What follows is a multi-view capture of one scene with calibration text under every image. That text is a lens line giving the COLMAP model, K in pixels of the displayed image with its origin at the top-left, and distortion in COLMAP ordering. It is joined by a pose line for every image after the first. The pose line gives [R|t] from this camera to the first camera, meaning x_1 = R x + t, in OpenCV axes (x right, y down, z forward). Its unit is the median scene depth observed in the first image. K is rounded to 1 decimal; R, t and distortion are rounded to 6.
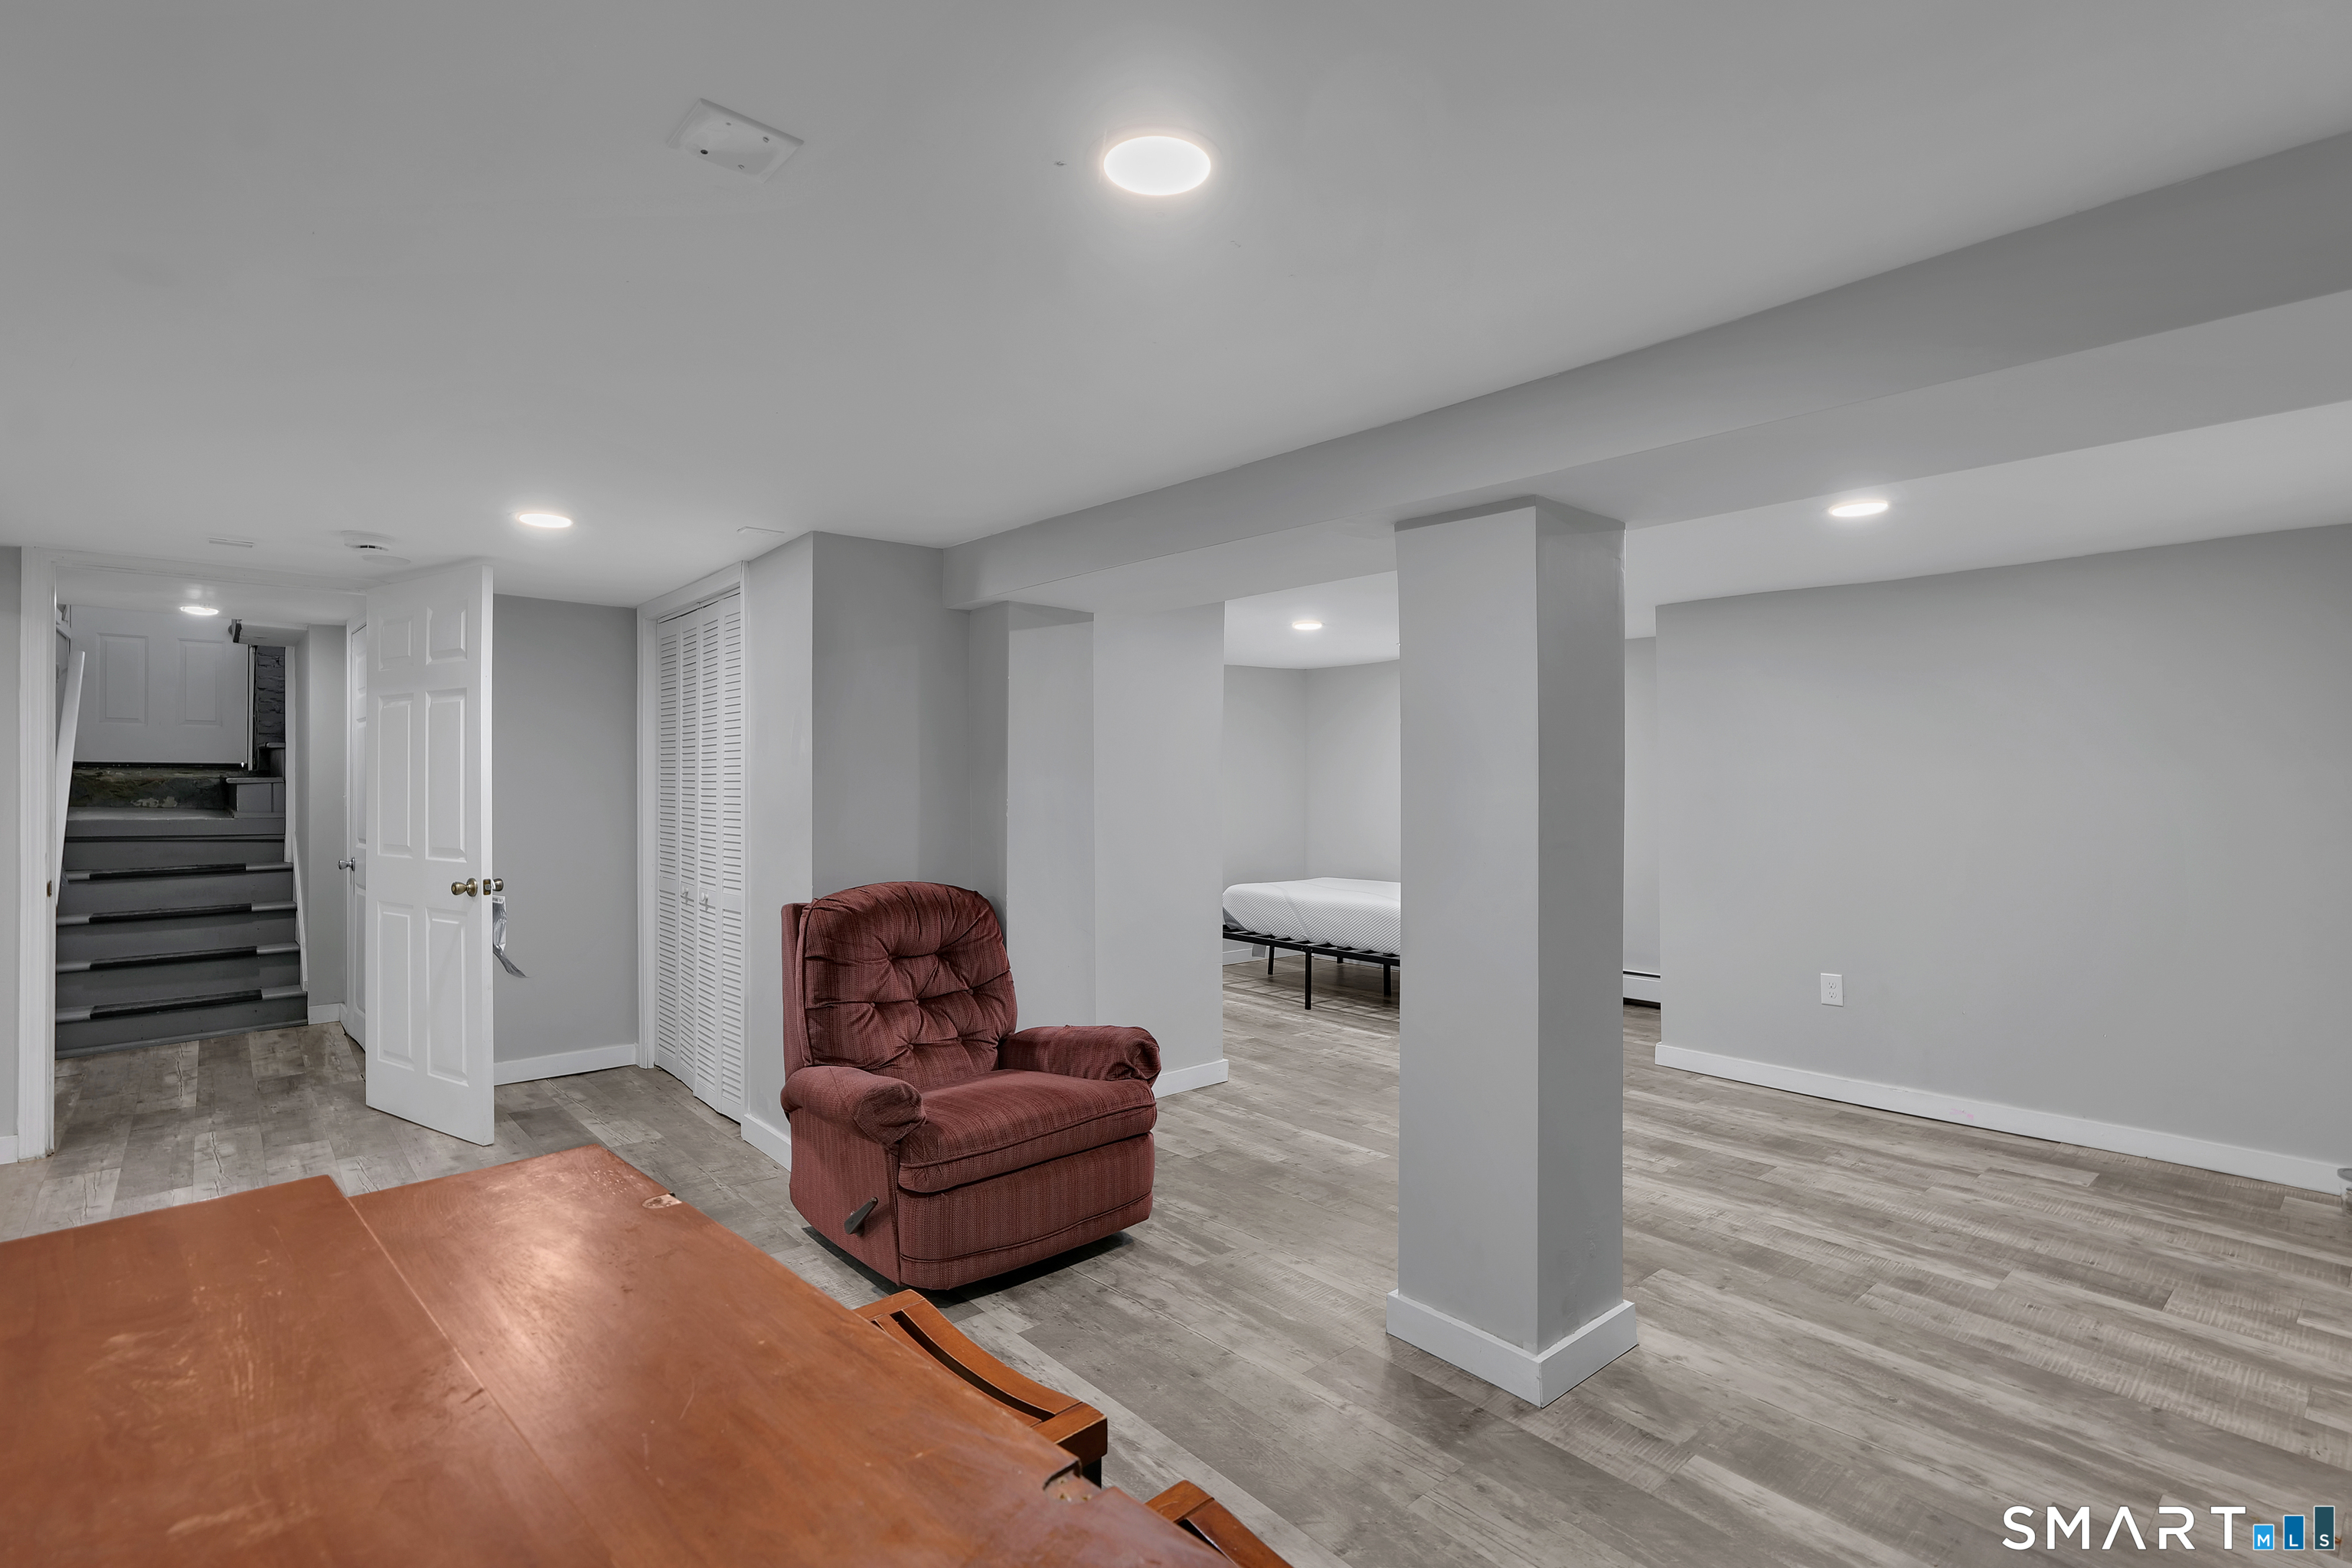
lens RADIAL K [[1104.8, 0, 1180.6], [0, 1104.8, 781.5], [0, 0, 1]] dist [0.000045, -0.000667]
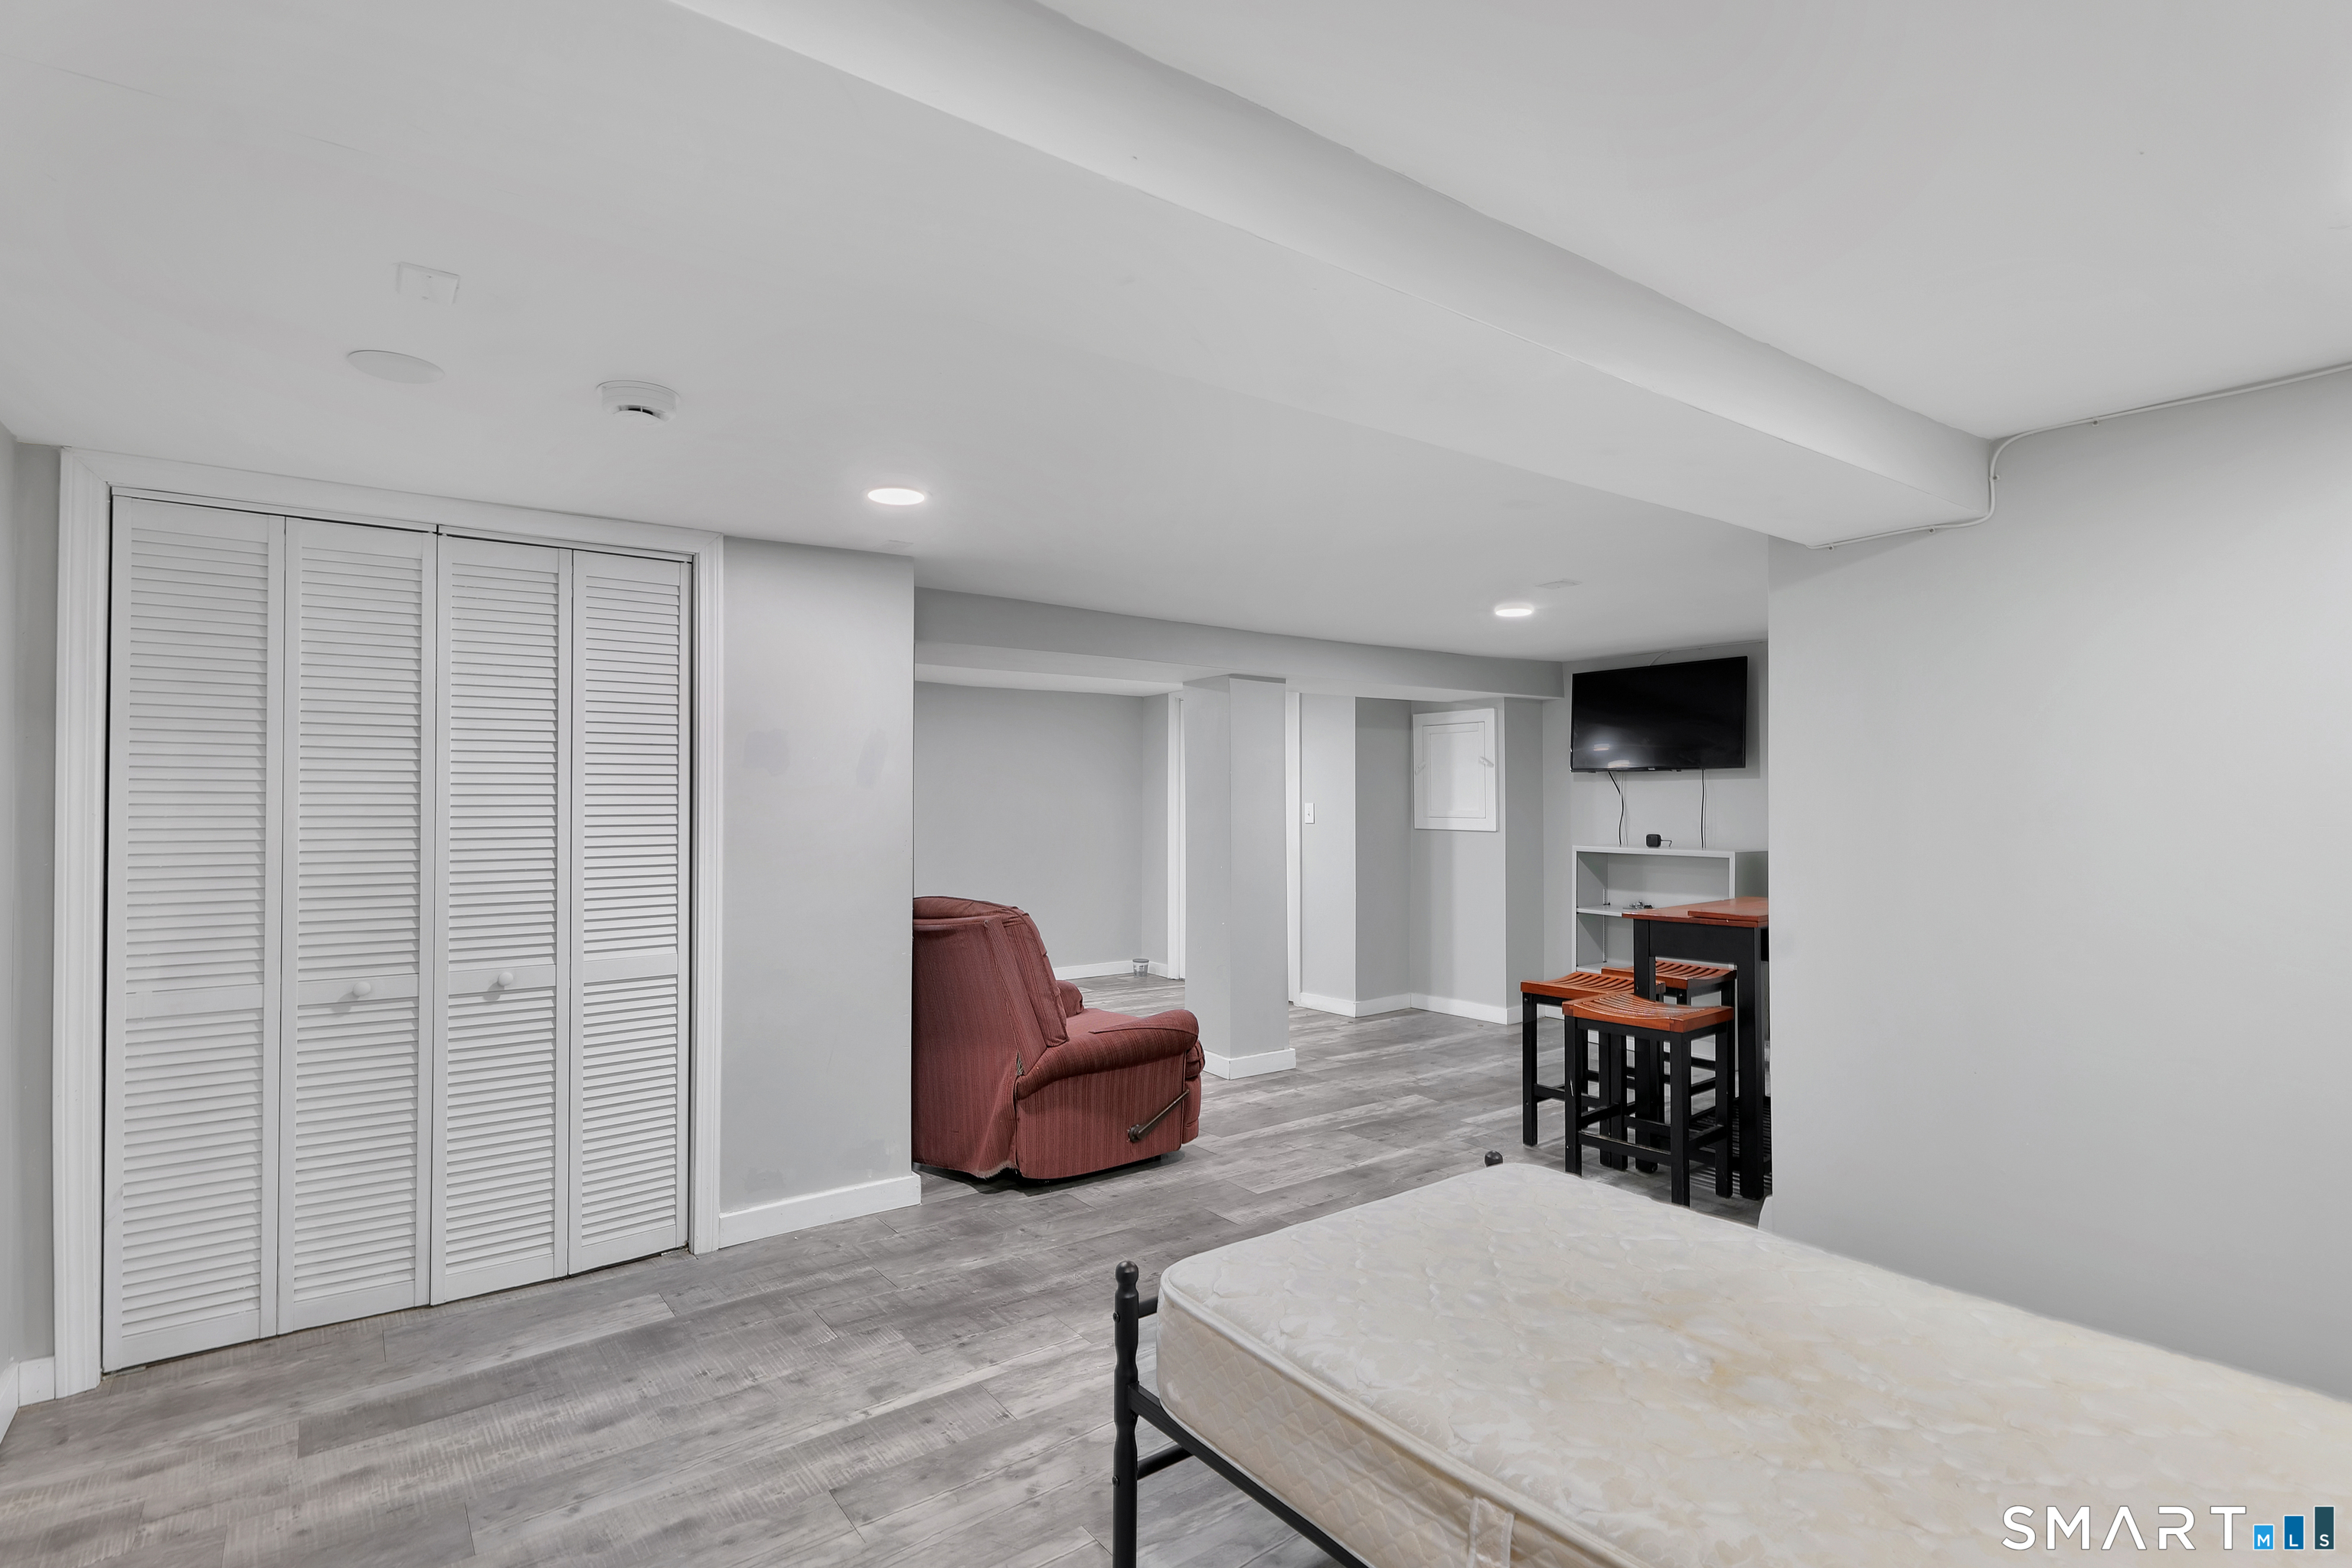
lens RADIAL K [[1104.8, 0, 1180.1], [0, 1104.8, 795.7], [0, 0, 1]] dist [0.000045, -0.000667]
pose [[0.069226, 0.016282, 0.997468, -1.378033], [-0.000393, 0.999867, -0.016294, 0.008021], [-0.997601, 0.000736, 0.069223, 0.713270]]
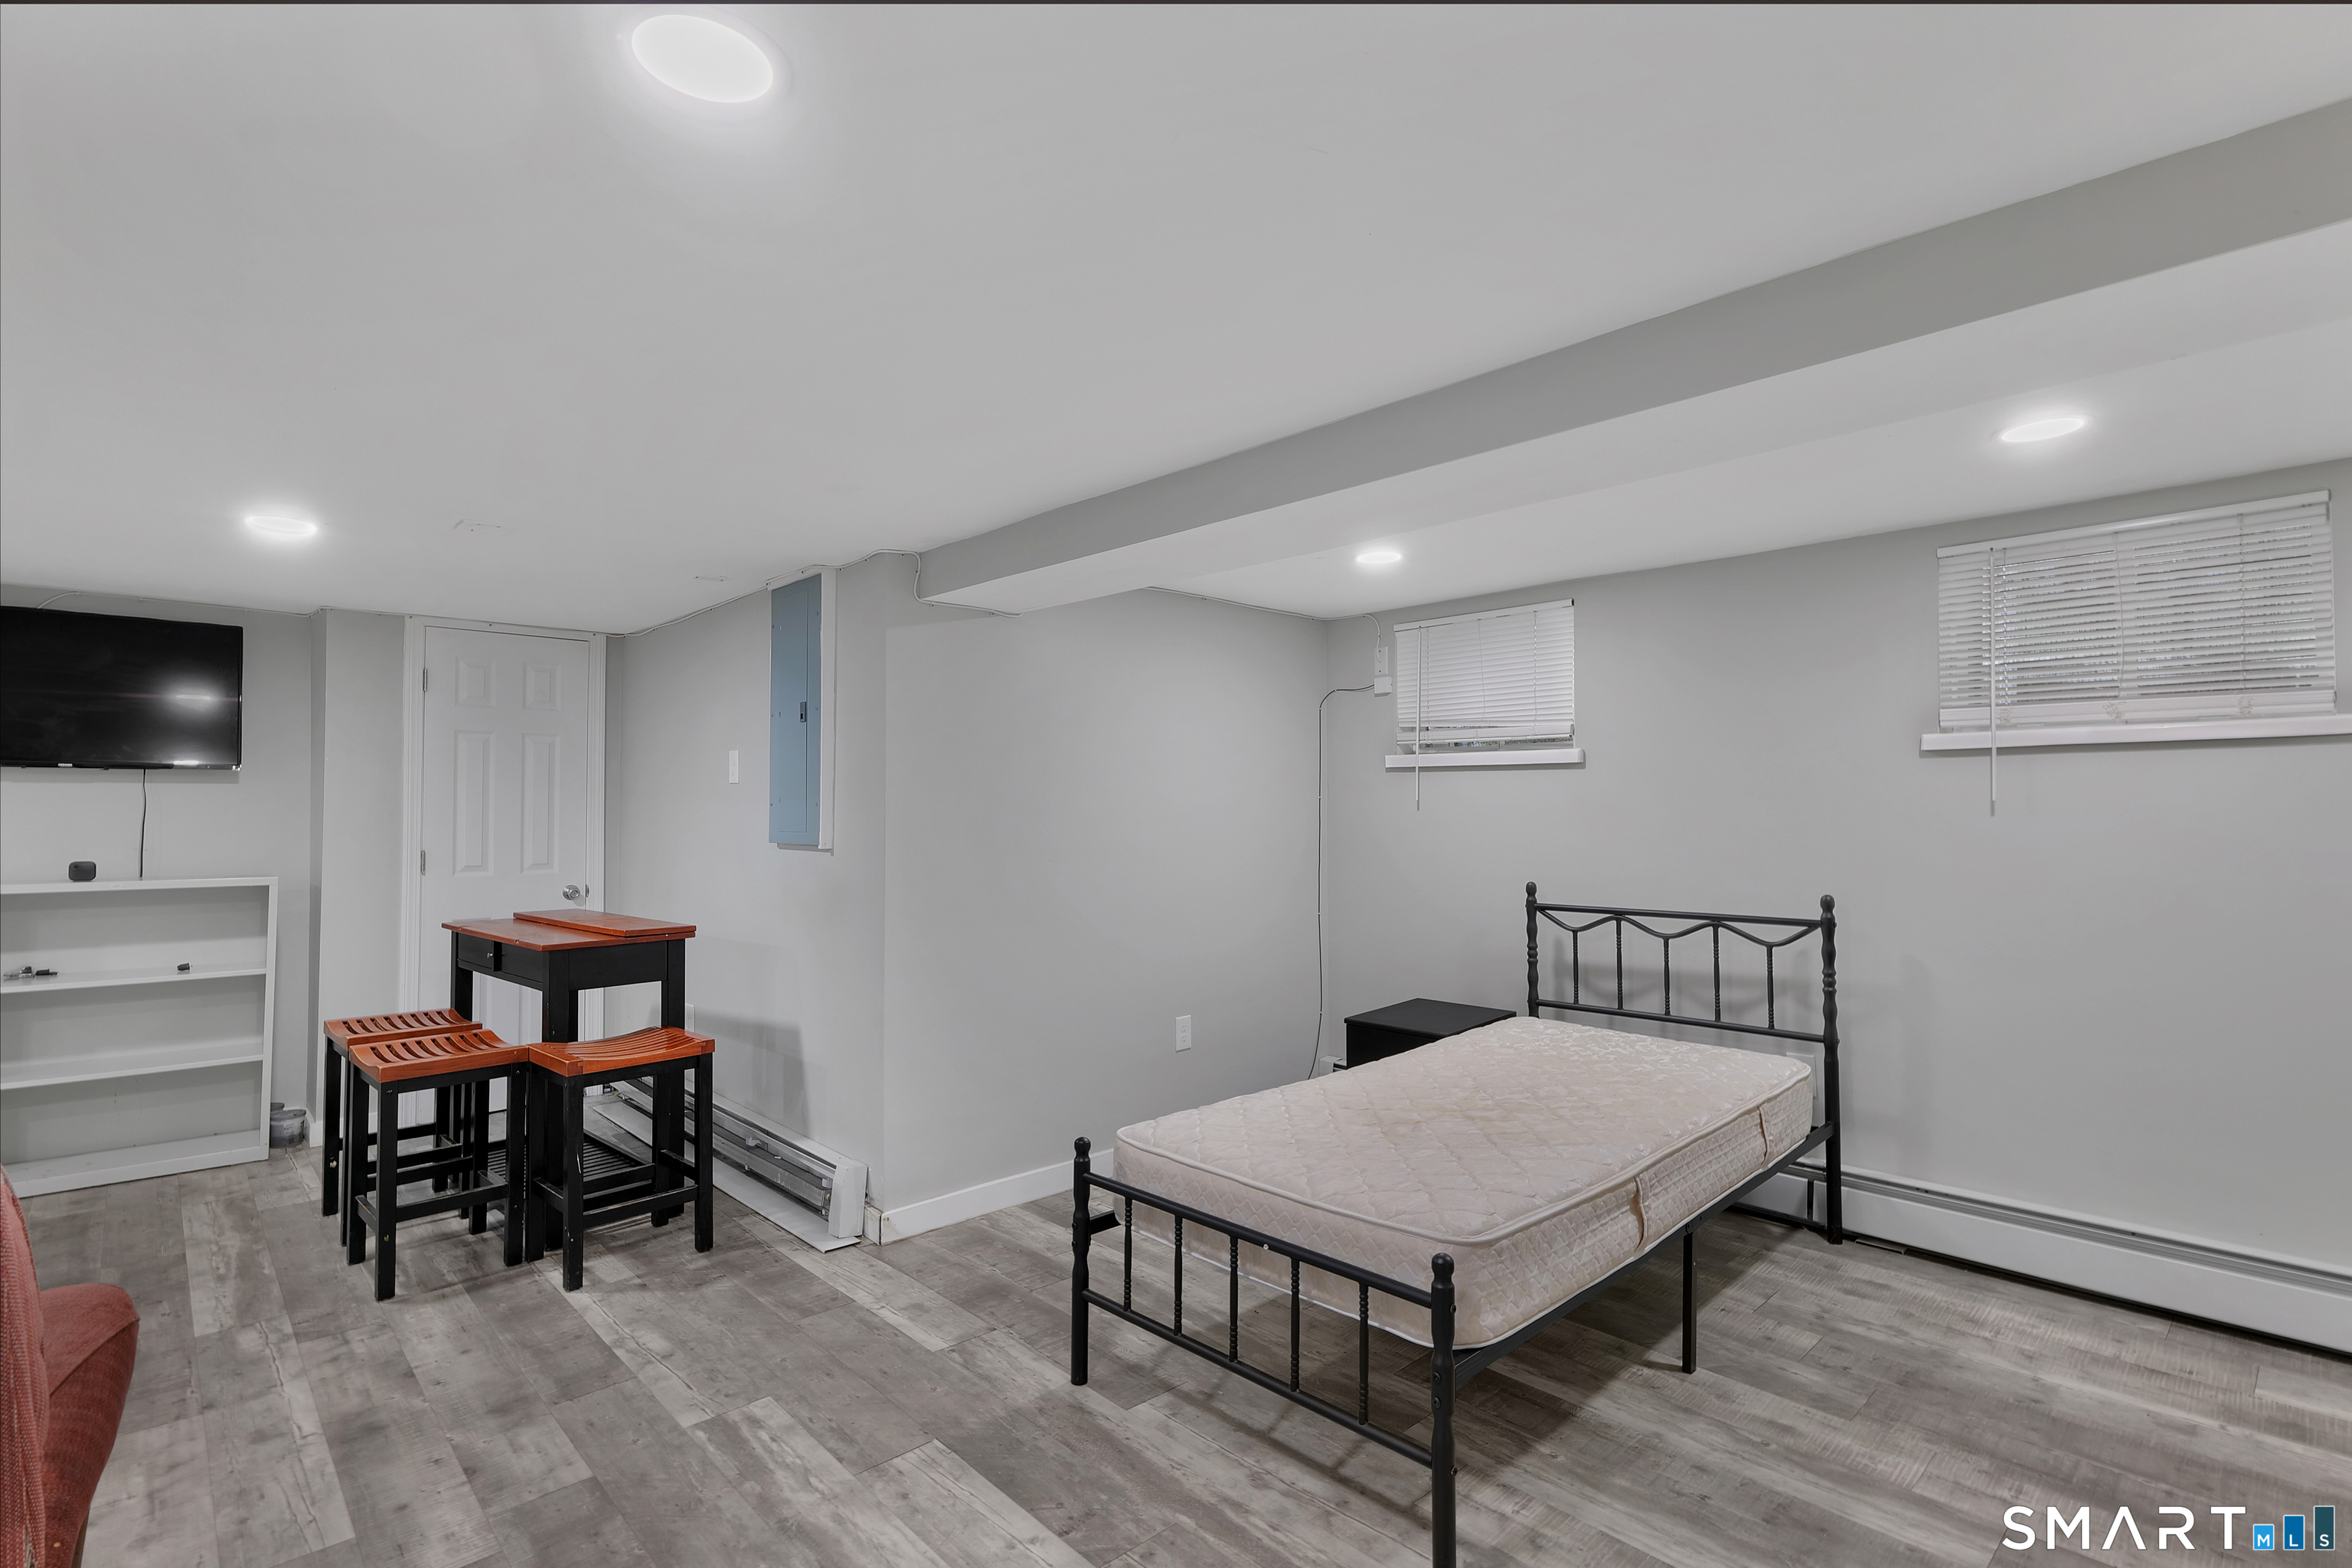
lens RADIAL K [[1104.8, 0, 1177.2], [0, 1104.8, 786.3], [0, 0, 1]] dist [0.000045, -0.000667]
pose [[-0.999165, 0.006082, -0.040410, -0.705557], [0.007456, 0.999396, -0.033932, 0.008078], [0.040179, -0.034205, -0.998607, 1.317824]]
